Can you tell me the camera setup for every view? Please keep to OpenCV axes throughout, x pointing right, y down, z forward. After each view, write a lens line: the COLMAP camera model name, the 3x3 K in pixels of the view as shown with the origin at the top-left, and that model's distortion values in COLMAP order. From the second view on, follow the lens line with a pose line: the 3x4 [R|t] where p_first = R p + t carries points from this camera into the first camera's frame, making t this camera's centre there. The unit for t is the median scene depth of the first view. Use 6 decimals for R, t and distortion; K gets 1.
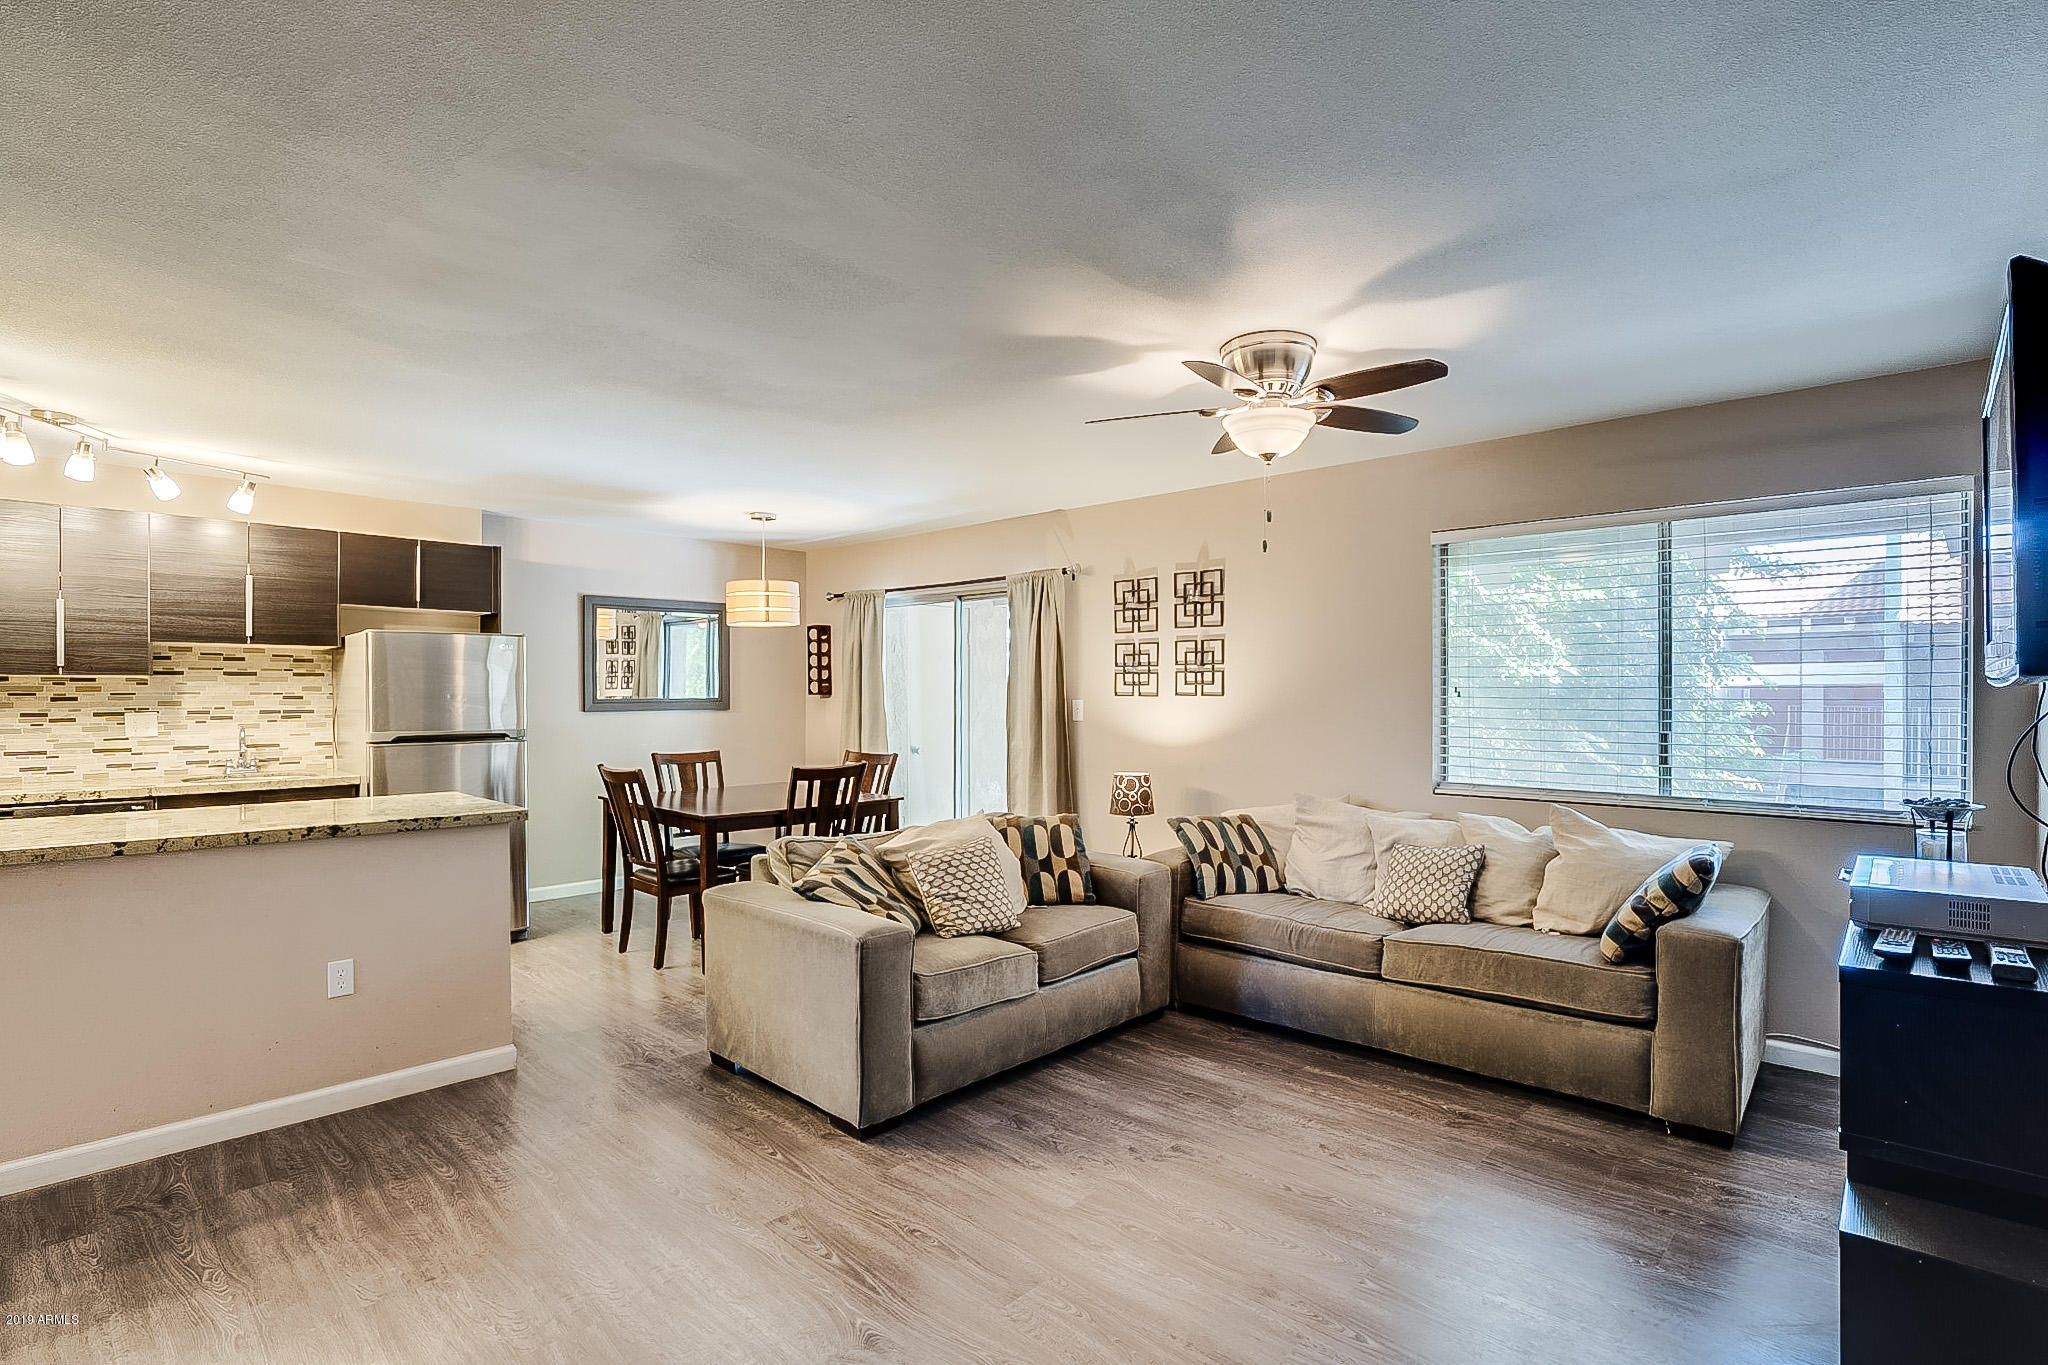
lens RADIAL K [[990.8, 0, 983.0], [0, 990.8, 681.1], [0, 0, 1]] dist [-0.004138, 0.002477]
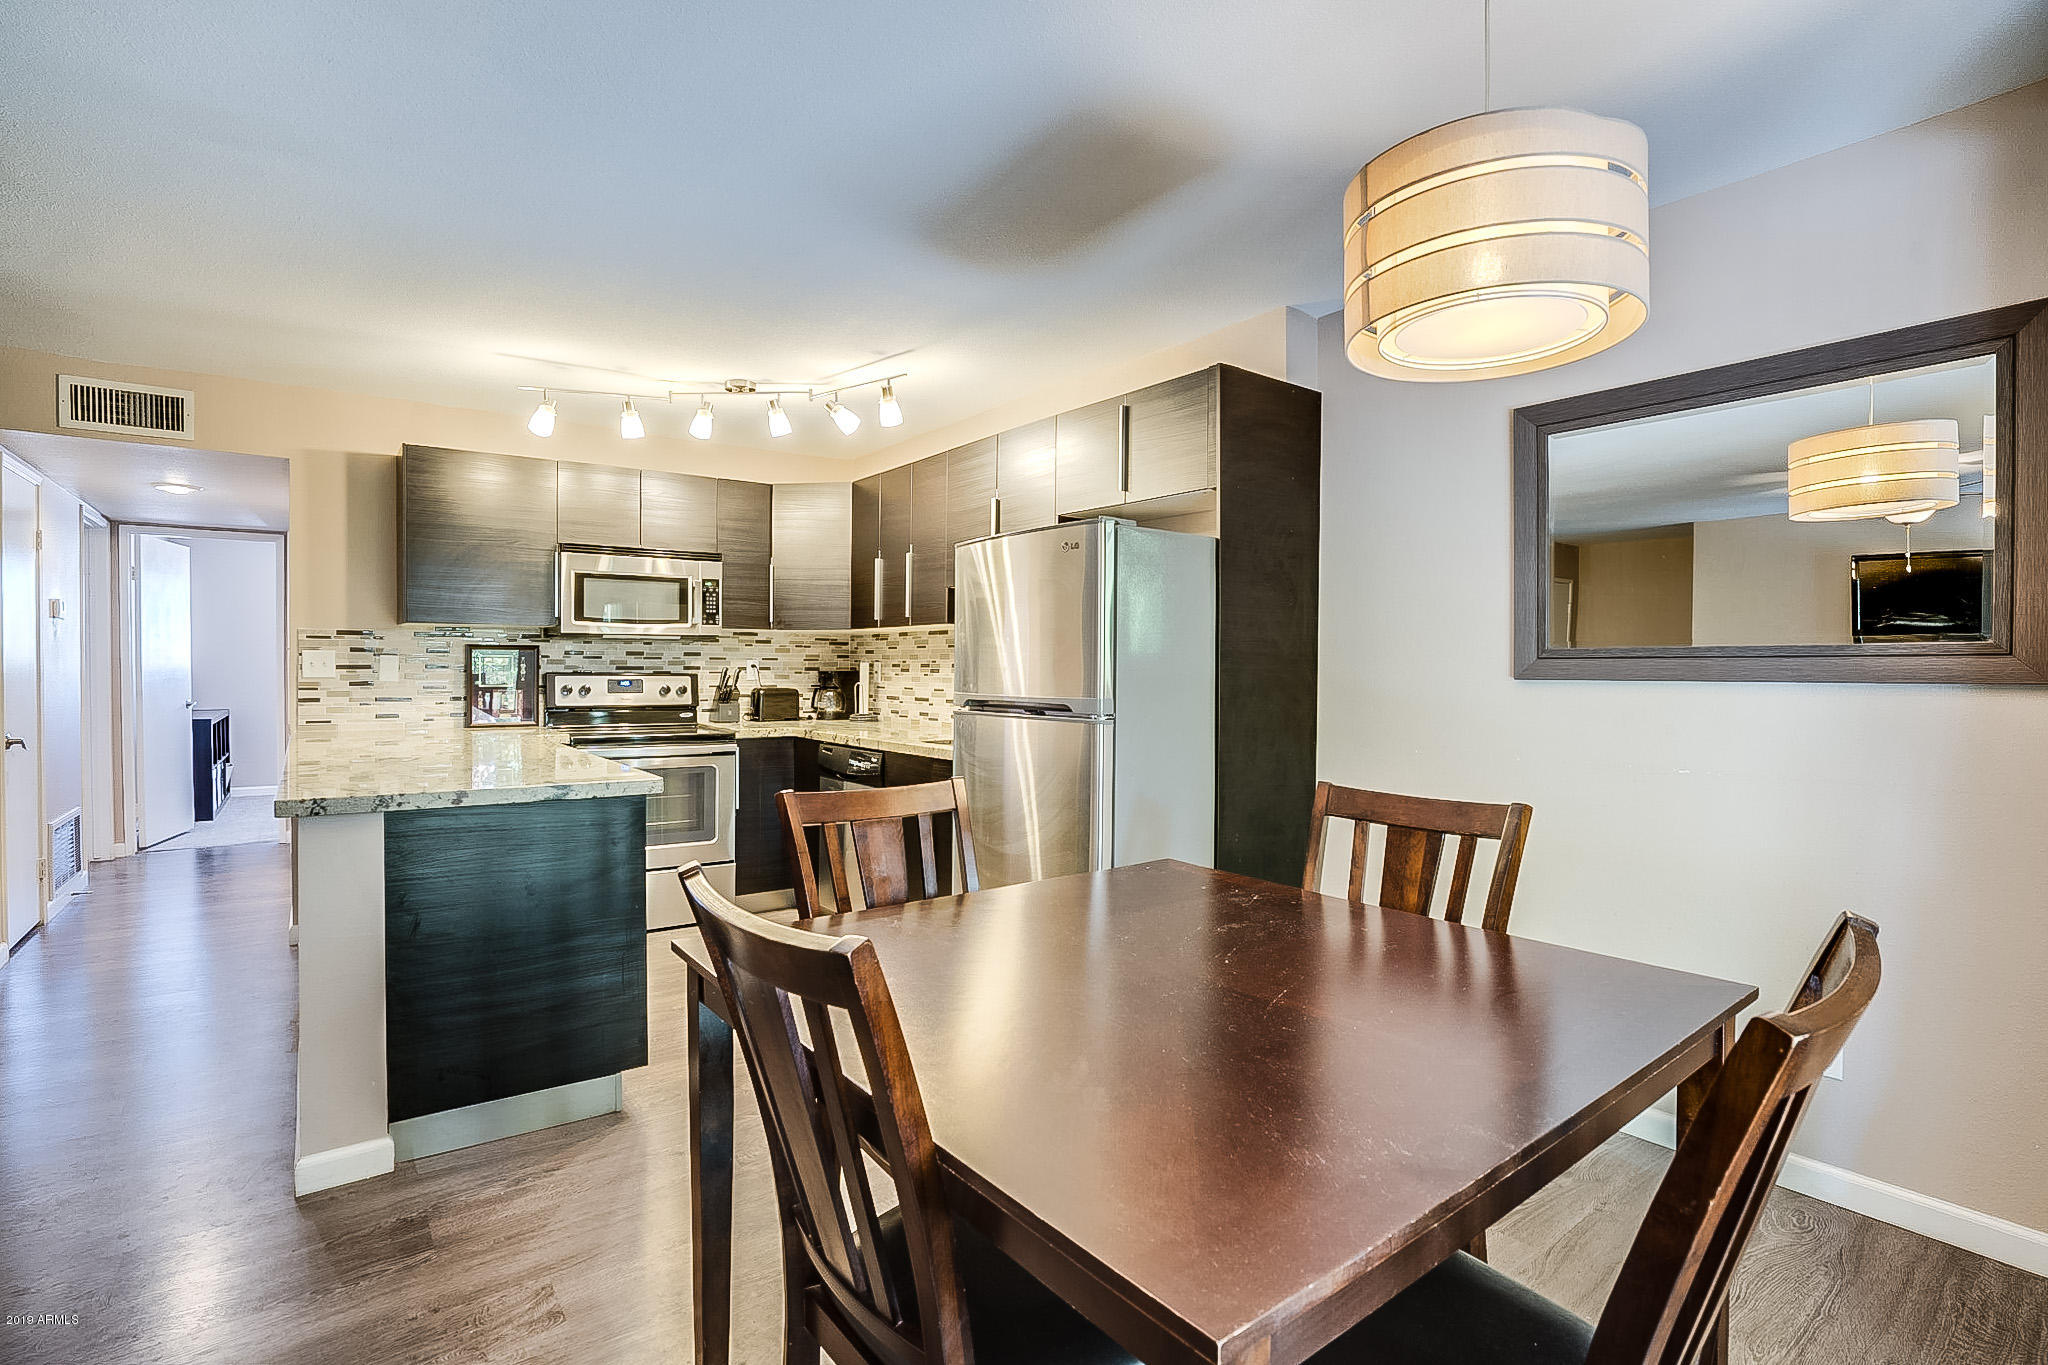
lens RADIAL K [[933.4, 0, 972.3], [0, 933.4, 686.5], [0, 0, 1]] dist [-0.038666, 0.002060]
pose [[-0.132559, 0.020509, -0.990963, 0.037362], [0.002291, 0.999790, 0.020385, 0.033894], [0.991172, 0.000432, -0.132578, 1.068171]]
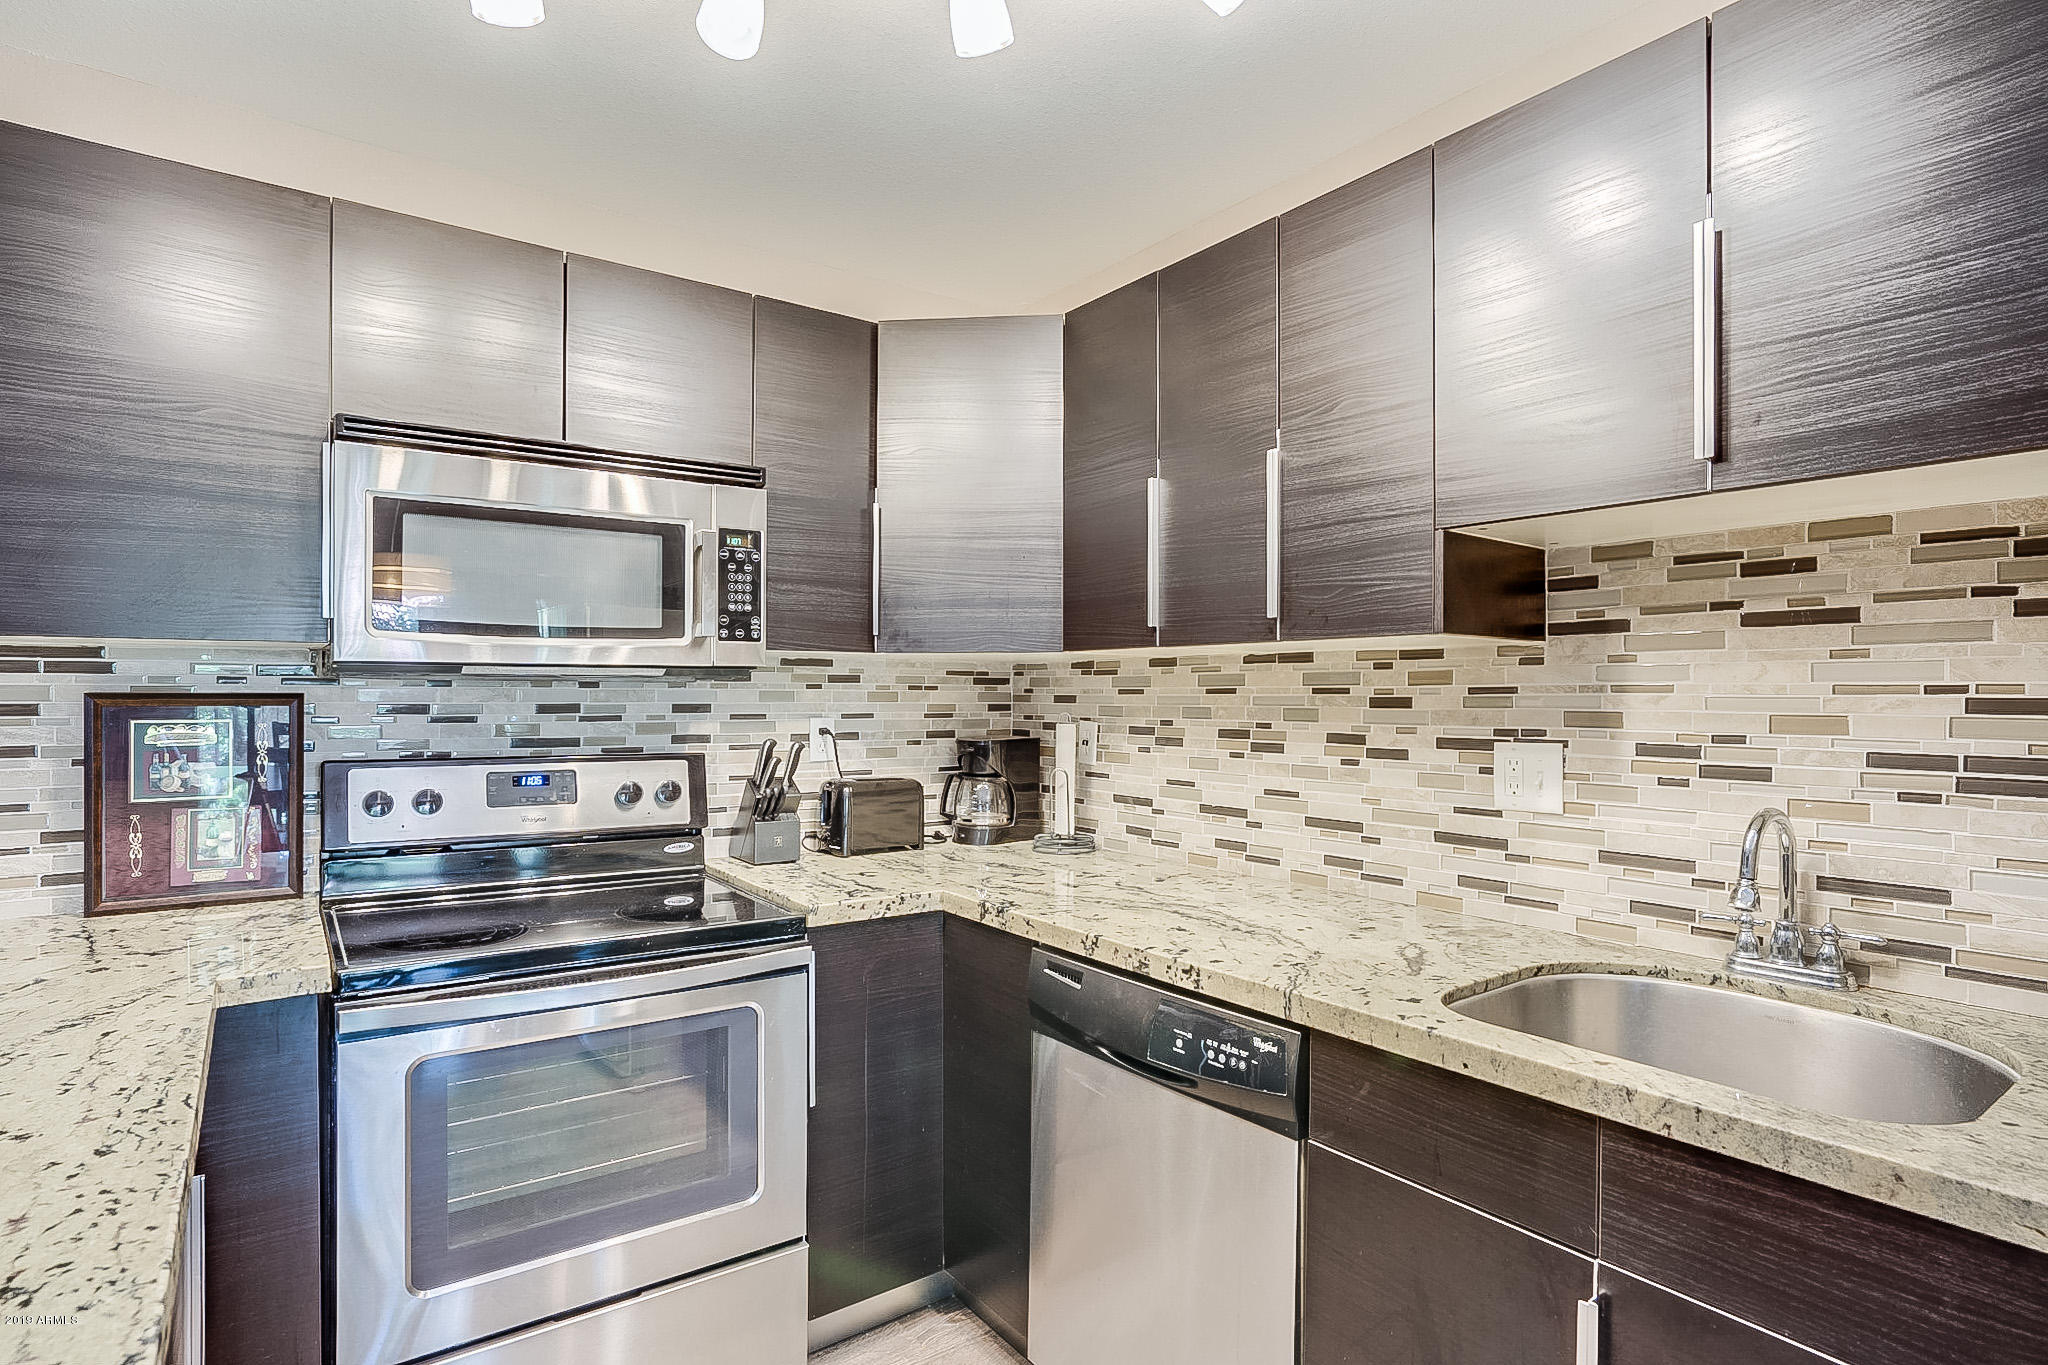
lens RADIAL K [[1033.1, 0, 995.6], [0, 1033.1, 700.9], [0, 0, 1]] dist [-0.023372, 0.005478]
pose [[-0.123818, 0.006060, -0.992286, -0.451708], [0.005489, 0.999970, 0.005422, 0.013366], [0.992290, -0.004775, -0.123848, 0.838281]]
